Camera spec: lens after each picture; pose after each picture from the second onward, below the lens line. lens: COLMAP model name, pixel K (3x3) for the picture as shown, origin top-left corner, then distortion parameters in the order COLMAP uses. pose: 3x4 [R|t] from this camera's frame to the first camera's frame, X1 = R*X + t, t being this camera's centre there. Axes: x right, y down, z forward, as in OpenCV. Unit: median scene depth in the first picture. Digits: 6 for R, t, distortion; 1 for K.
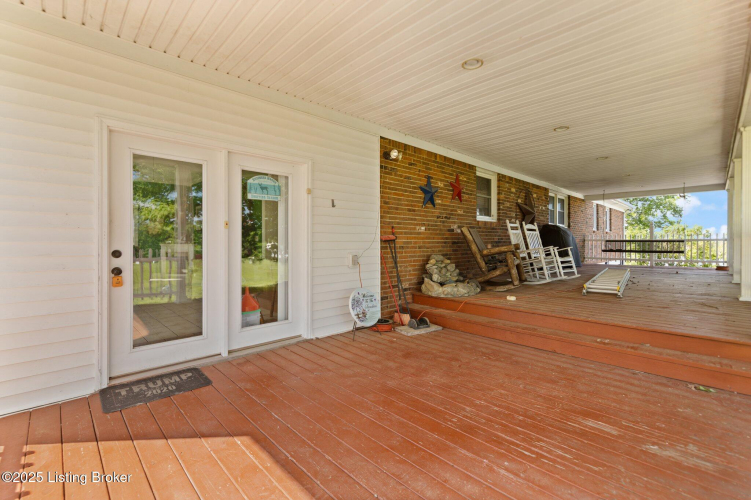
lens RADIAL K [[333.7, 0, 372.3], [0, 333.7, 247.6], [0, 0, 1]] dist [0.000484, -0.000093]
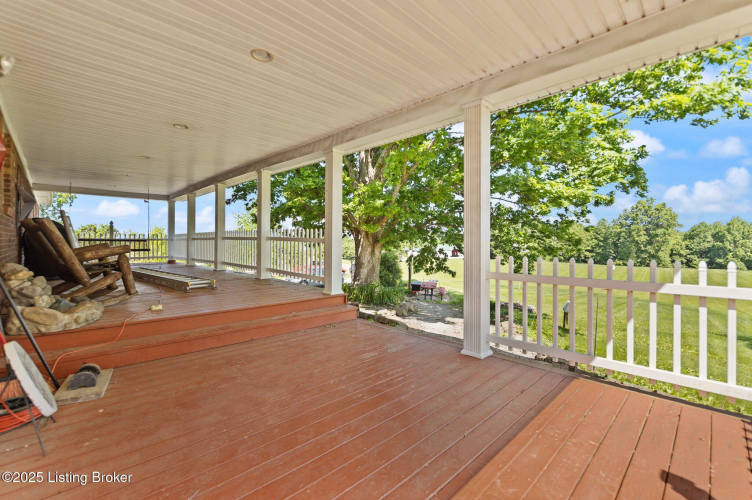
lens RADIAL K [[334.2, 0, 372.2], [0, 334.2, 244.7], [0, 0, 1]] dist [0.000484, -0.000093]
pose [[-0.017823, -0.005093, 0.999828, -0.716003], [0.009706, 0.999939, 0.005267, -0.009556], [-0.999794, 0.009798, -0.017773, 0.763862]]
